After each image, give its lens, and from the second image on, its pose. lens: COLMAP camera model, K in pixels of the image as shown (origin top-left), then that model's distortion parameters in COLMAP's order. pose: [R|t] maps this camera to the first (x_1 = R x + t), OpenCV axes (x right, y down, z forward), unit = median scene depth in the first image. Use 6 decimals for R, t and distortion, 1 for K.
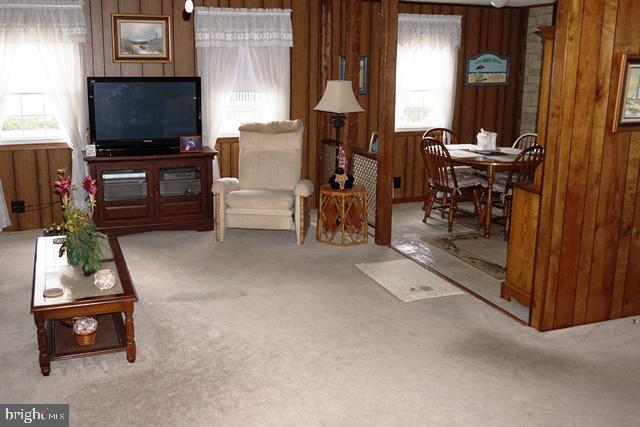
lens RADIAL K [[640.3, 0, 299.3], [0, 640.3, 190.4], [0, 0, 1]] dist [-0.051770, 0.000000]
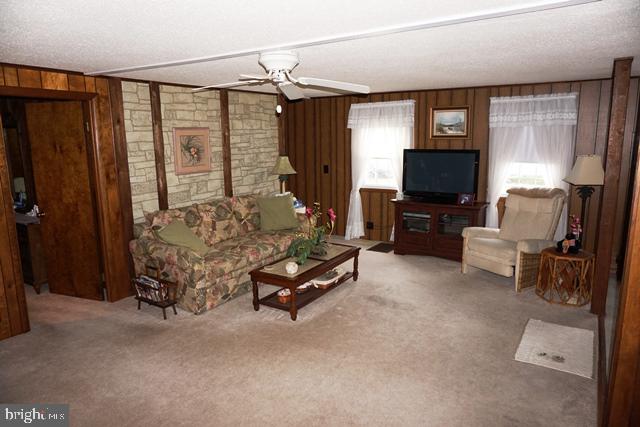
lens RADIAL K [[426.4, 0, 319.2], [0, 426.4, 214.7], [0, 0, 1]] dist [-0.040678, 0.023996]
pose [[0.596573, 0.128341, -0.792230, 0.357884], [-0.148582, 0.987728, 0.048126, -0.036514], [0.788685, 0.089000, 0.608322, 0.207539]]
